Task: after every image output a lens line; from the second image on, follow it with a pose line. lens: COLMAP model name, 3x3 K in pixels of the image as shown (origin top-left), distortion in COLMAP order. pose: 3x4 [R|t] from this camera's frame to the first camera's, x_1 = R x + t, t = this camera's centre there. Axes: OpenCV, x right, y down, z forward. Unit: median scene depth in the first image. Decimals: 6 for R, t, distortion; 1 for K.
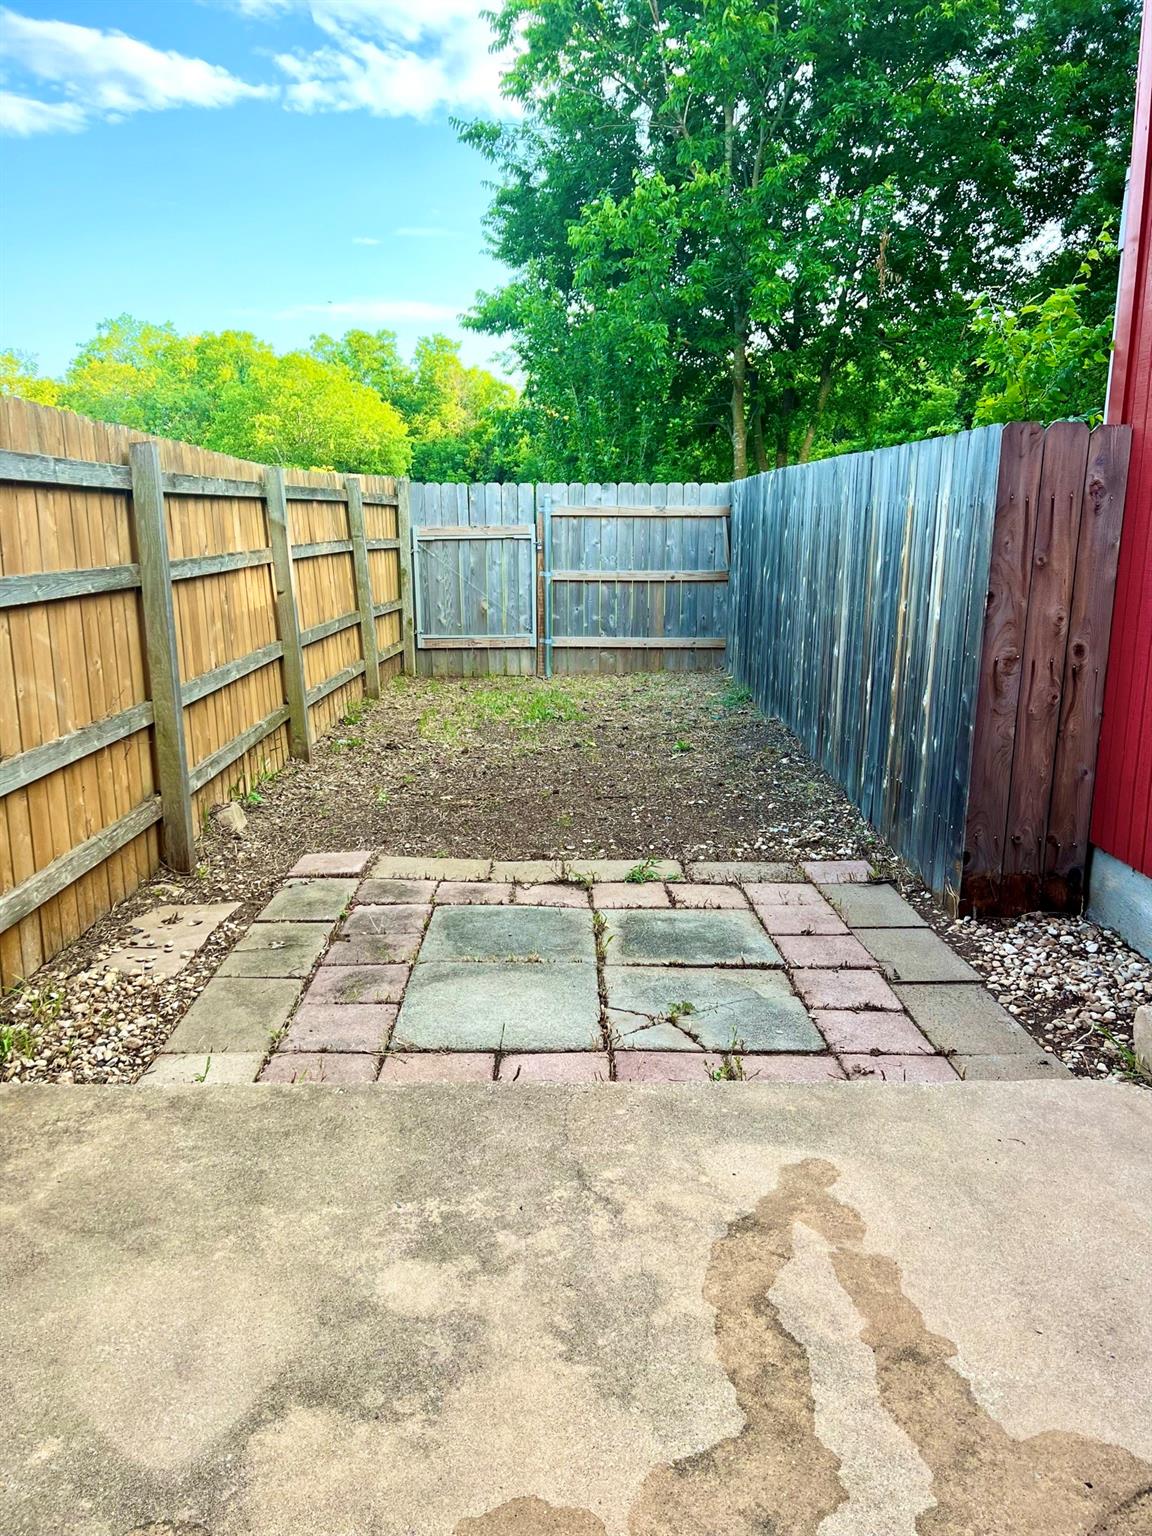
lens RADIAL K [[1155.1, 0, 573.0], [0, 1155.1, 775.4], [0, 0, 1]] dist [0.019435, -0.009108]
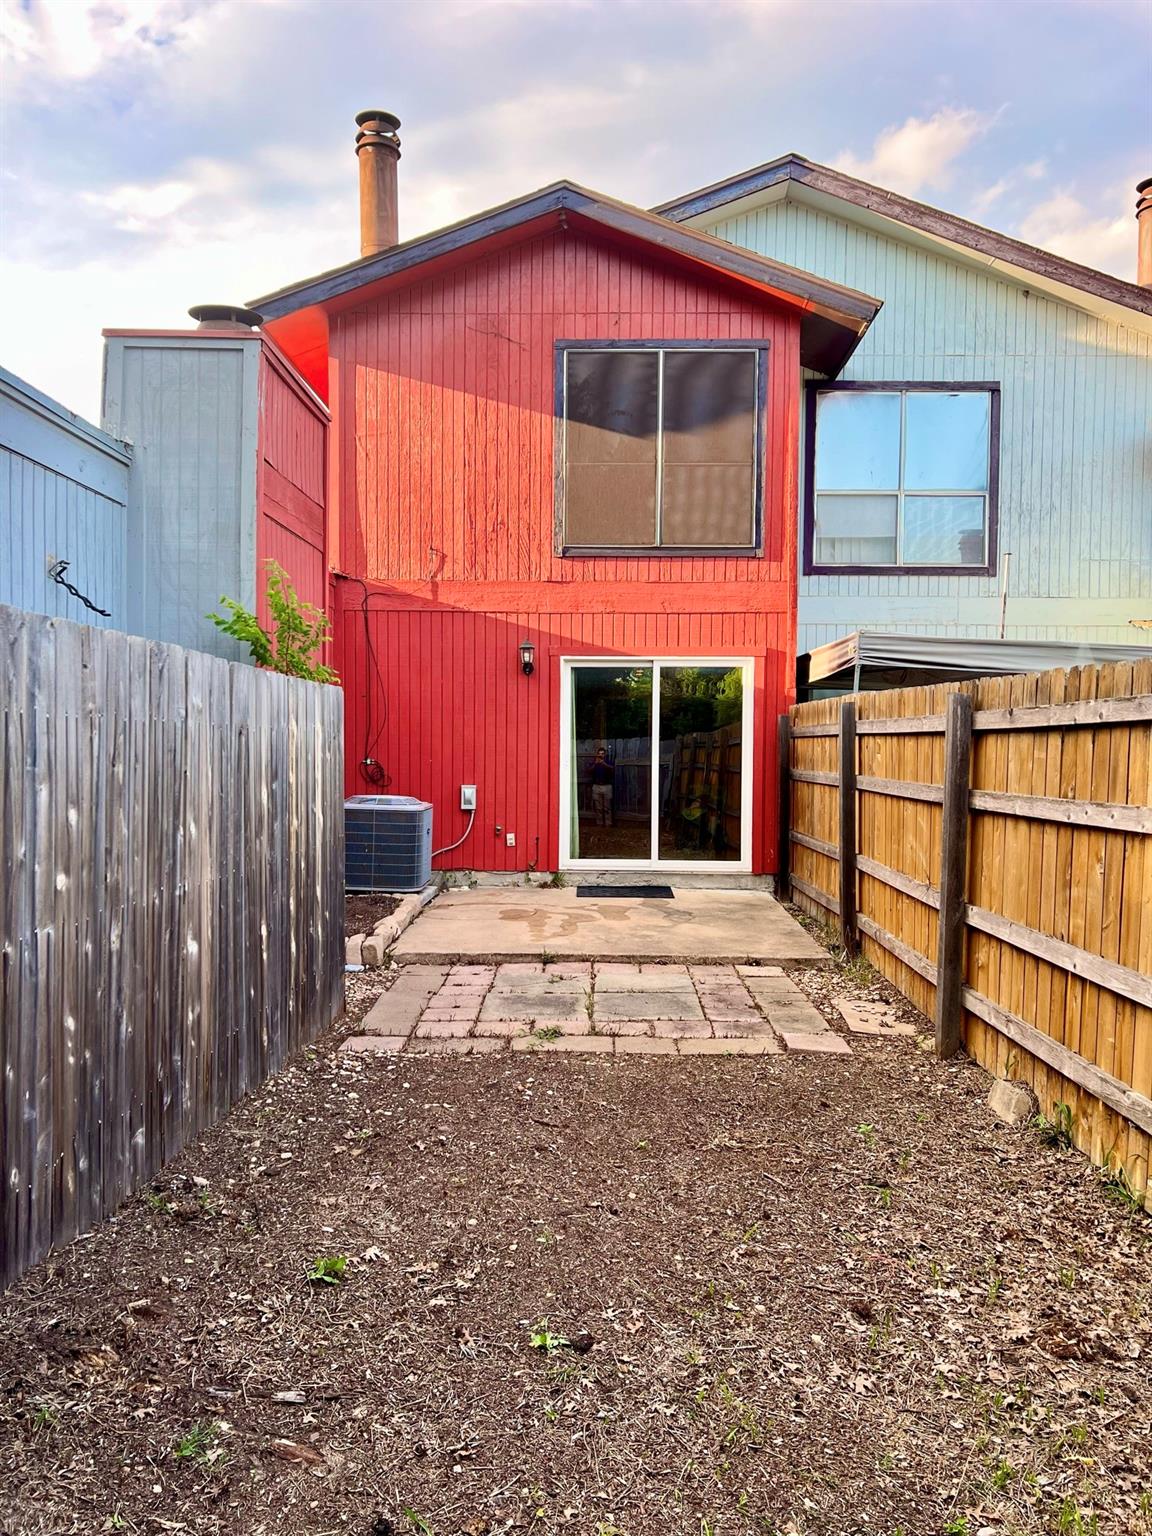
lens RADIAL K [[1155.1, 0, 580.1], [0, 1155.1, 770.0], [0, 0, 1]] dist [0.019435, -0.009108]
pose [[-0.999779, 0.000446, 0.021020, 0.000796], [0.005392, 0.971775, 0.235849, -0.462177], [-0.020321, 0.235910, -0.971562, 2.087959]]
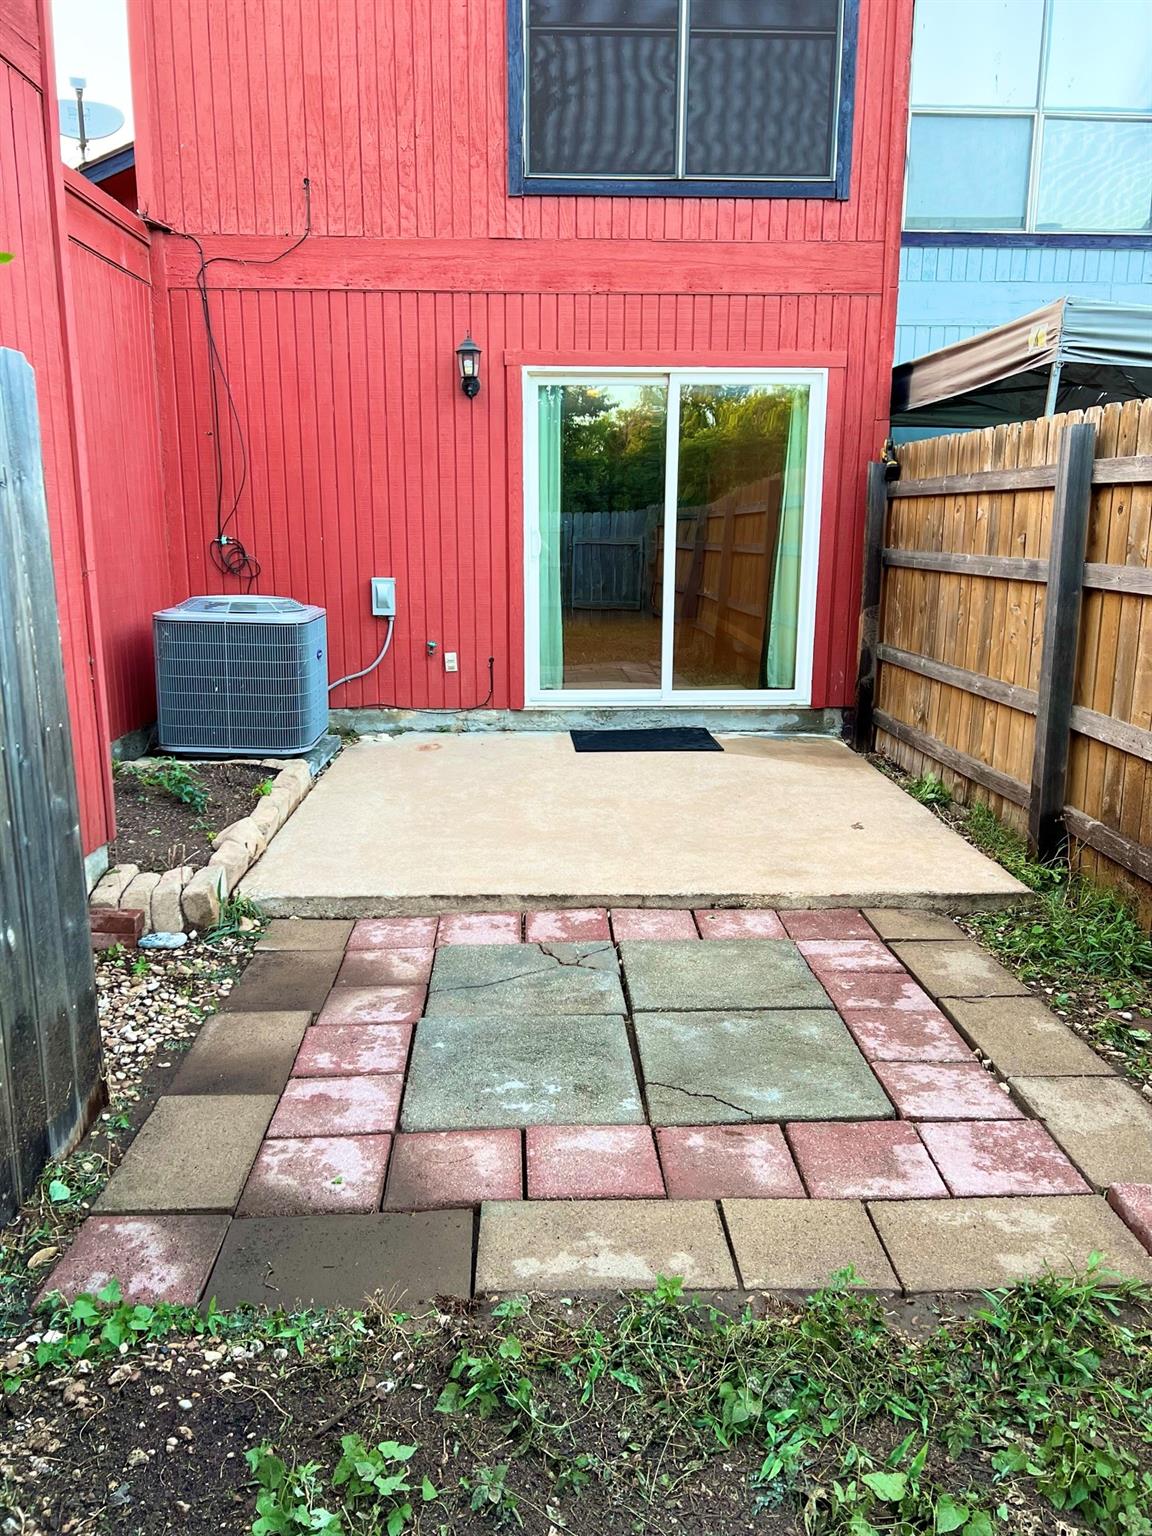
lens RADIAL K [[1155.1, 0, 576.3], [0, 1155.1, 779.8], [0, 0, 1]] dist [0.019435, -0.009108]
pose [[-0.999449, 0.011742, -0.031032, 0.049902], [-0.002515, 0.905784, 0.423731, -0.340768], [0.033084, 0.423576, -0.905256, 1.565049]]
